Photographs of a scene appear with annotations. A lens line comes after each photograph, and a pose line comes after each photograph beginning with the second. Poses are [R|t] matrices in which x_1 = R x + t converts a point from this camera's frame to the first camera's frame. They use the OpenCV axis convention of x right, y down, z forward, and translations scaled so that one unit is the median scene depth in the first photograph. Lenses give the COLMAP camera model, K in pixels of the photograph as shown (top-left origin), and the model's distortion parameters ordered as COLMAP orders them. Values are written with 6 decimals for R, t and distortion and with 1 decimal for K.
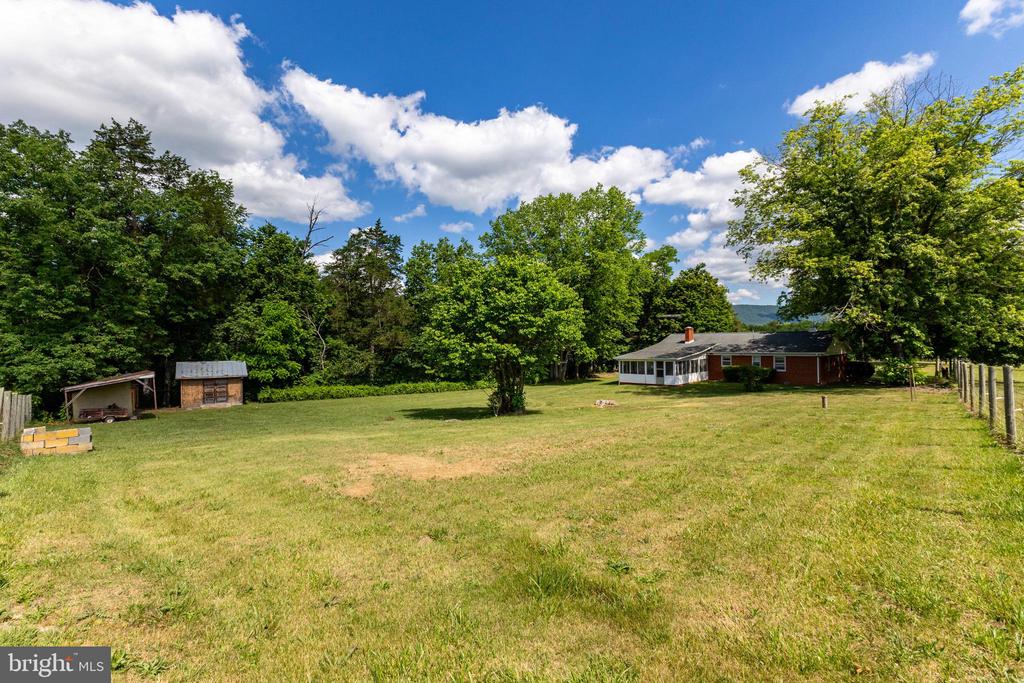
lens RADIAL K [[441.7, 0, 512.0], [0, 441.7, 341.5], [0, 0, 1]] dist [0.016883, -0.005007]
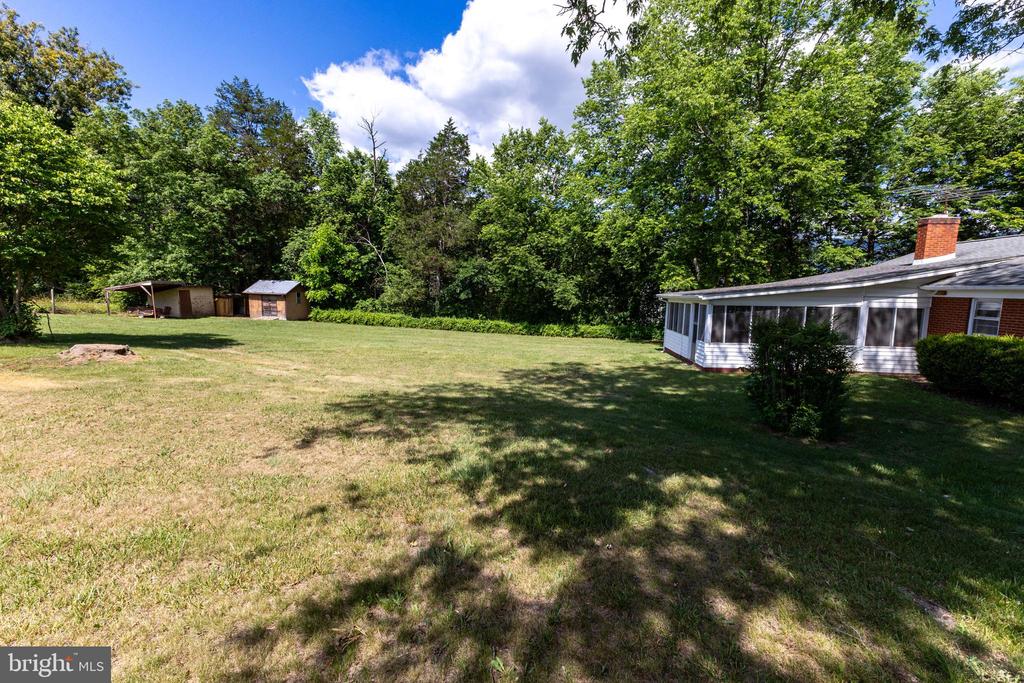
lens RADIAL K [[441.7, 0, 512.0], [0, 441.7, 341.5], [0, 0, 1]] dist [0.016883, -0.005007]
pose [[0.670283, 0.115699, -0.733031, 0.532993], [-0.028298, 0.991038, 0.130546, 0.031124], [0.741566, -0.066759, 0.667550, 0.611857]]
